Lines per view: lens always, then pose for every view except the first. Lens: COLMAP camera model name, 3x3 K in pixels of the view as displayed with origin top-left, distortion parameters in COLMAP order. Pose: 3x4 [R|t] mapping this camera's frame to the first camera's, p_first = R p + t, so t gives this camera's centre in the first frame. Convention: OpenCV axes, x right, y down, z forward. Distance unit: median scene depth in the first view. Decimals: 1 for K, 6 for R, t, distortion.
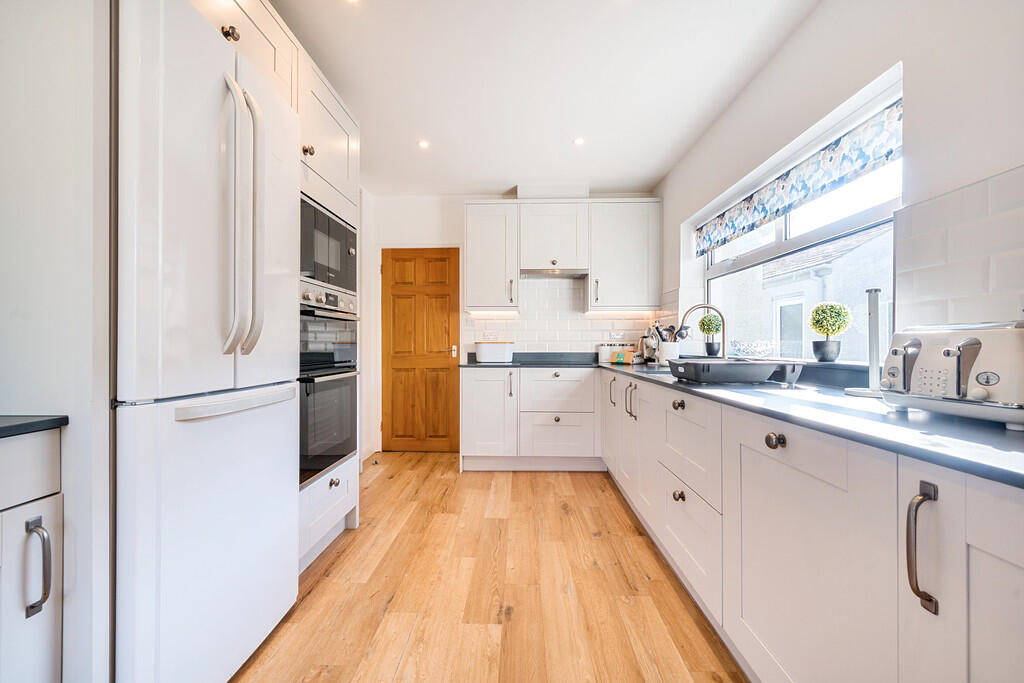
lens RADIAL K [[413.5, 0, 510.7], [0, 413.5, 345.9], [0, 0, 1]] dist [0.015180, 0.000441]
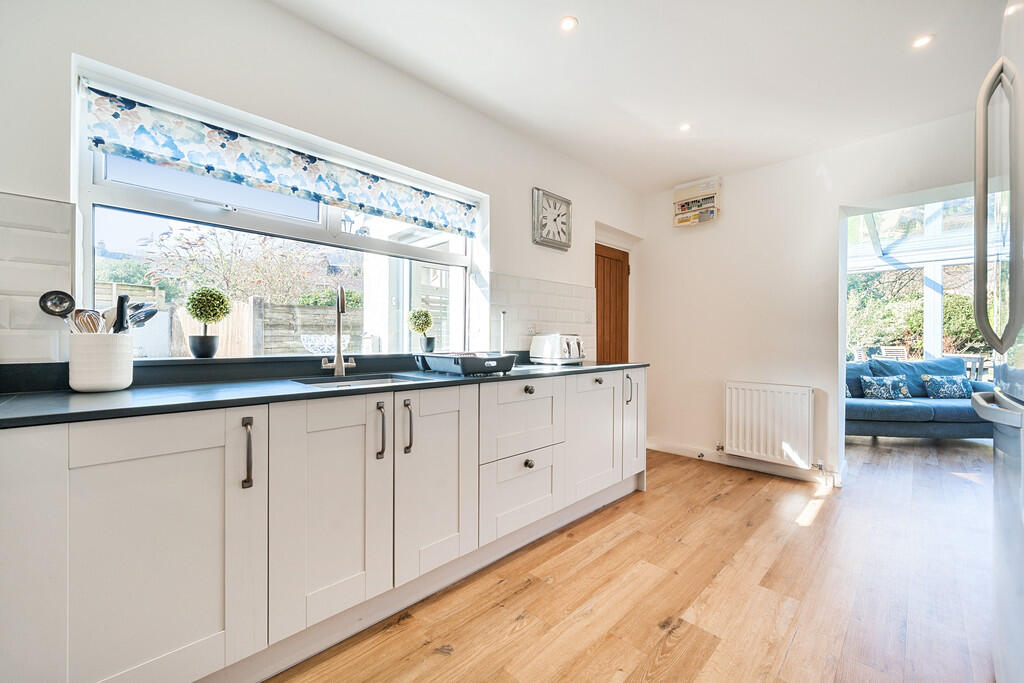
lens RADIAL K [[413.5, 0, 511.6], [0, 413.5, 337.0], [0, 0, 1]] dist [0.015180, 0.000441]
pose [[-0.729451, -0.007418, 0.683993, -0.370238], [-0.010411, 0.999946, -0.000259, -0.014792], [-0.683954, -0.007310, -0.729489, 1.810483]]
